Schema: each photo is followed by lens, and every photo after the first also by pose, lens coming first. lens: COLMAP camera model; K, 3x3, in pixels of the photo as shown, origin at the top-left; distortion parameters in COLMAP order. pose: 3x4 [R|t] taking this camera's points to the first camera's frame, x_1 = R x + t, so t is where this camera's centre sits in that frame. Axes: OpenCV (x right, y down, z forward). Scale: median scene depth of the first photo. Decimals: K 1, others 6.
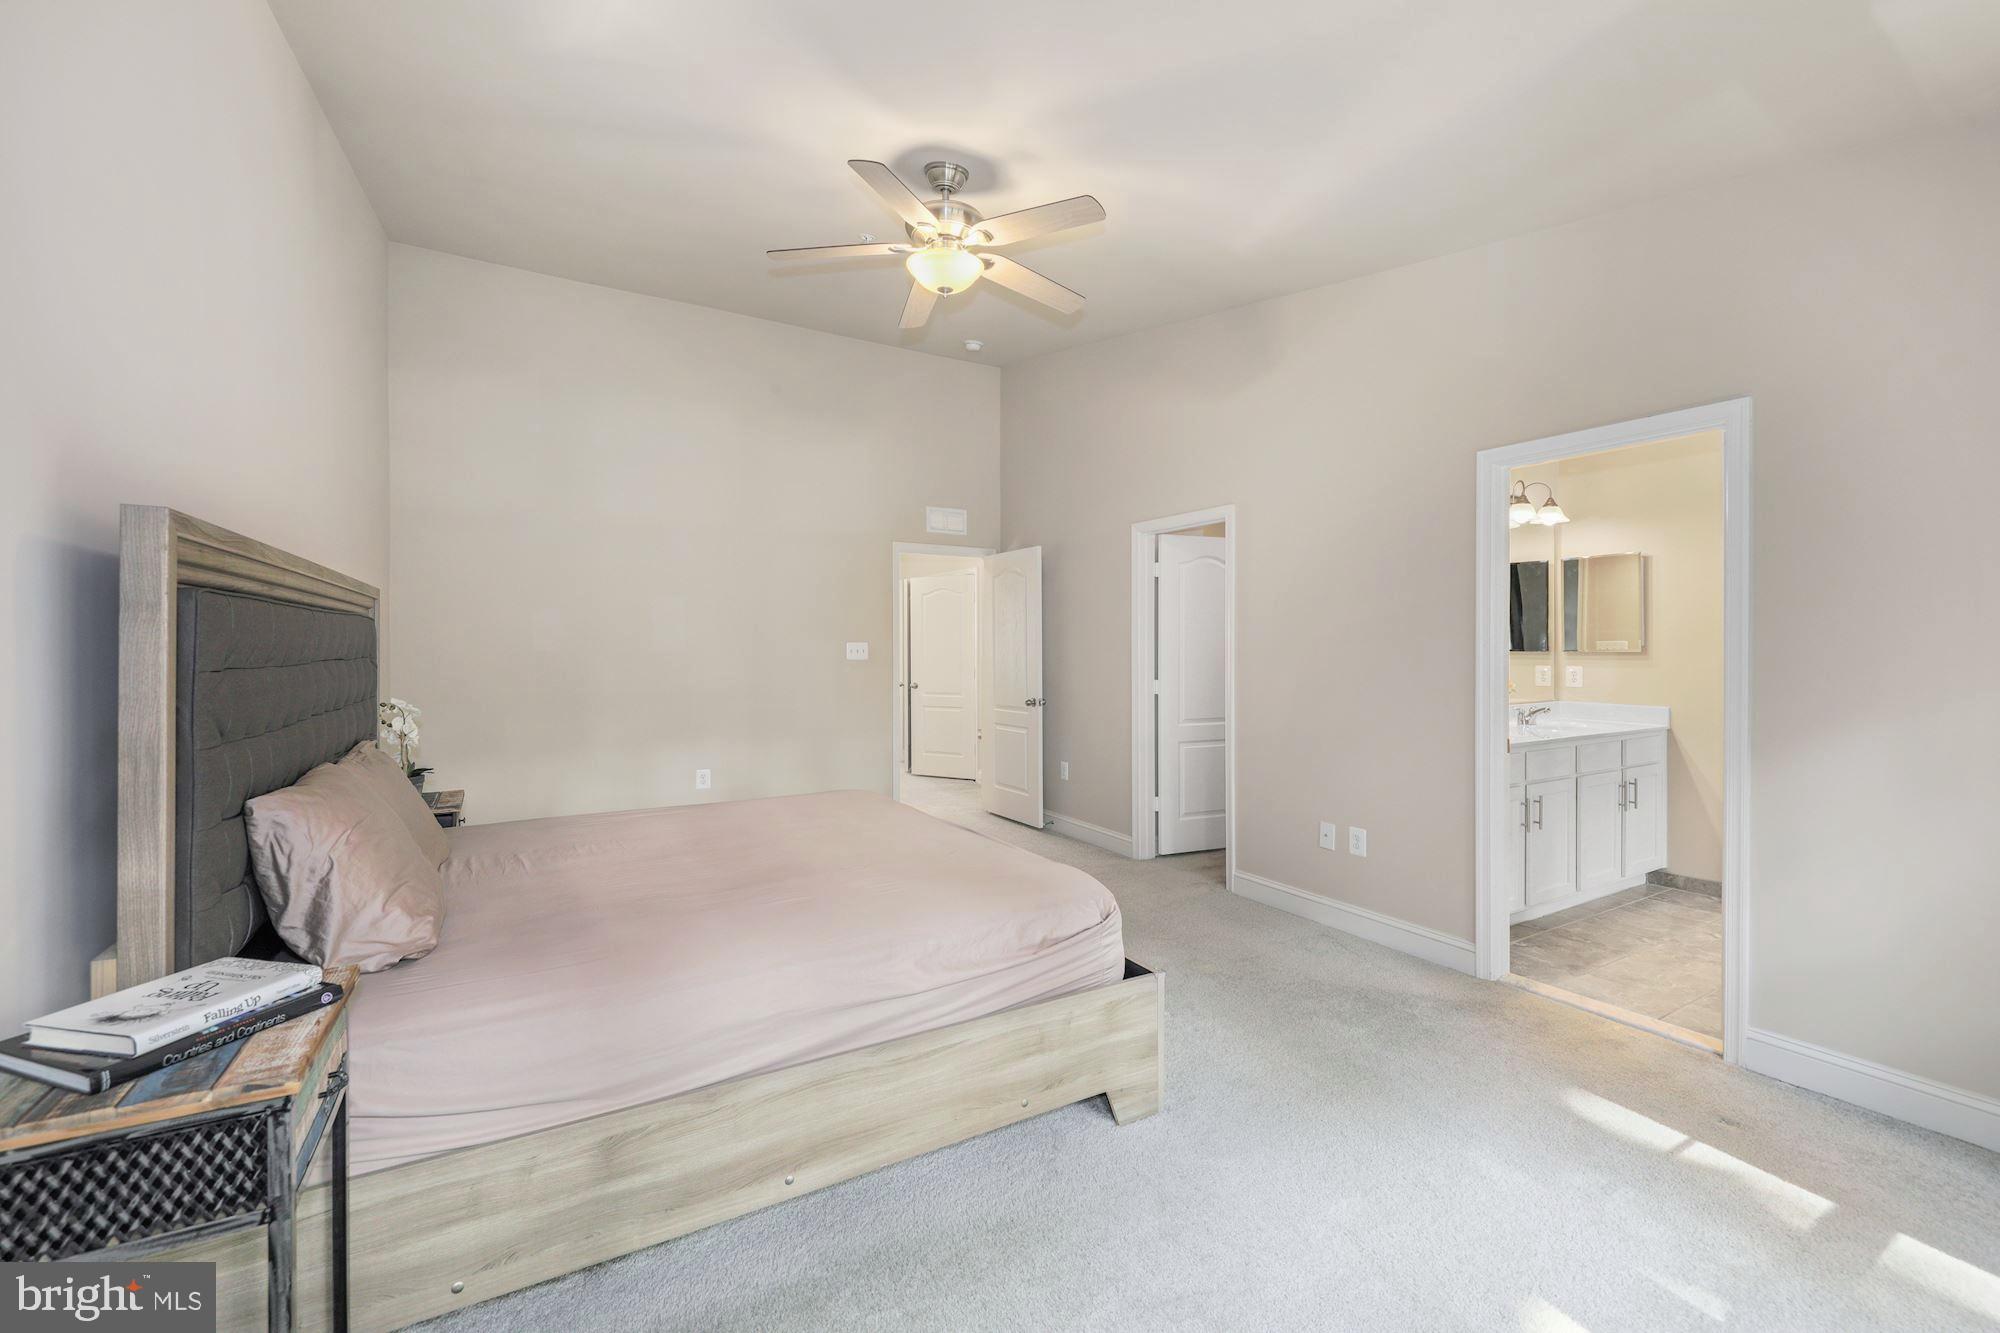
lens RADIAL K [[816.5, 0, 980.2], [0, 816.5, 654.2], [0, 0, 1]] dist [0.006100, -0.002726]
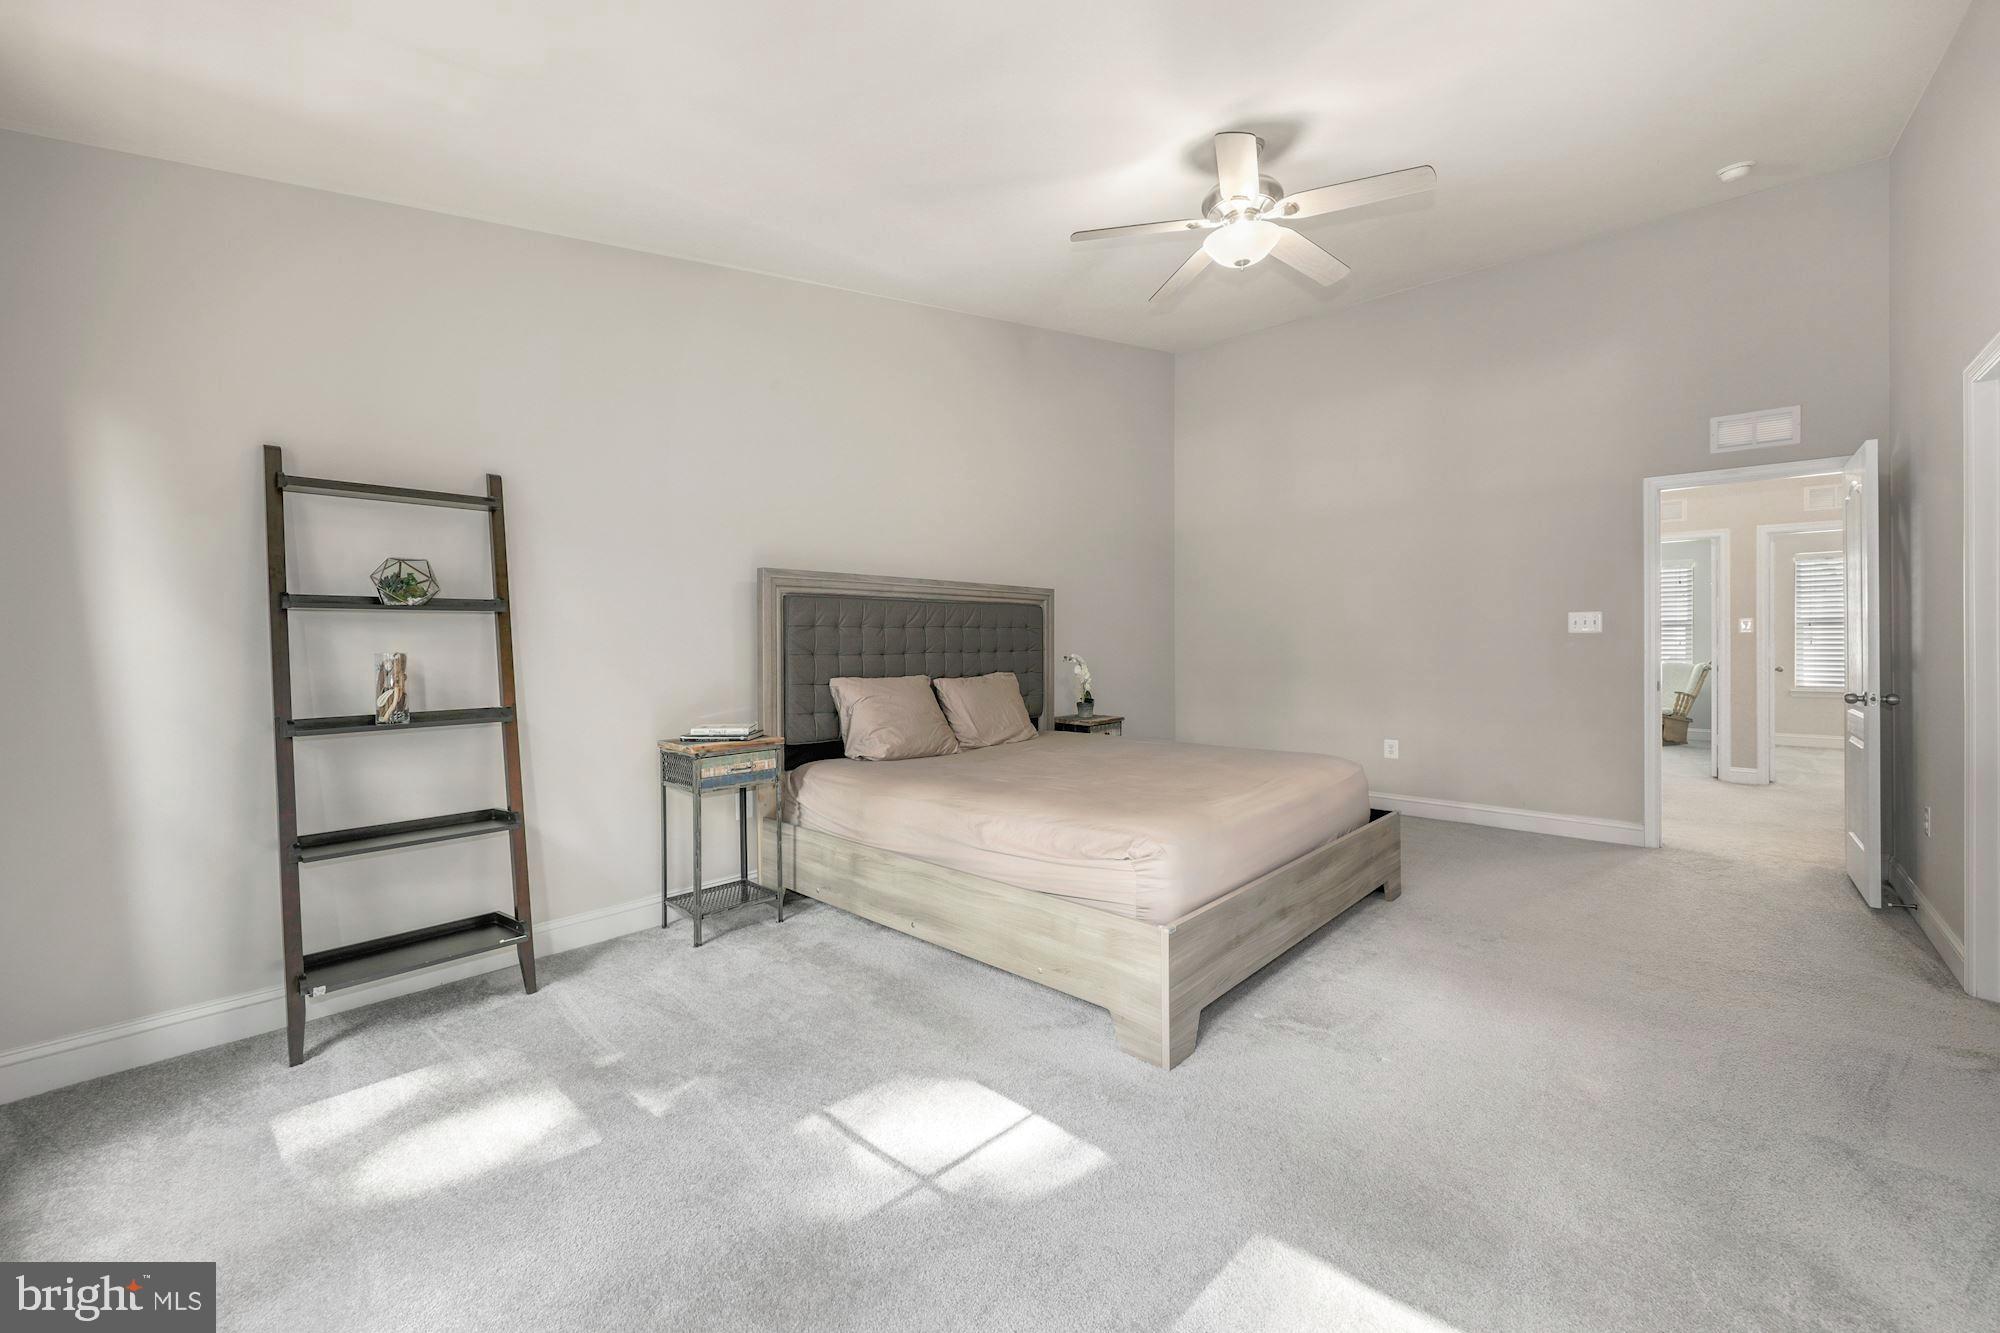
lens RADIAL K [[792.0, 0, 1001.8], [0, 792.0, 640.7], [0, 0, 1]] dist [0.002465, -0.000117]
pose [[0.308290, -0.002175, -0.951290, 1.183163], [-0.002256, 0.999993, -0.003017, 0.051452], [0.951290, 0.003076, 0.308283, 0.571942]]
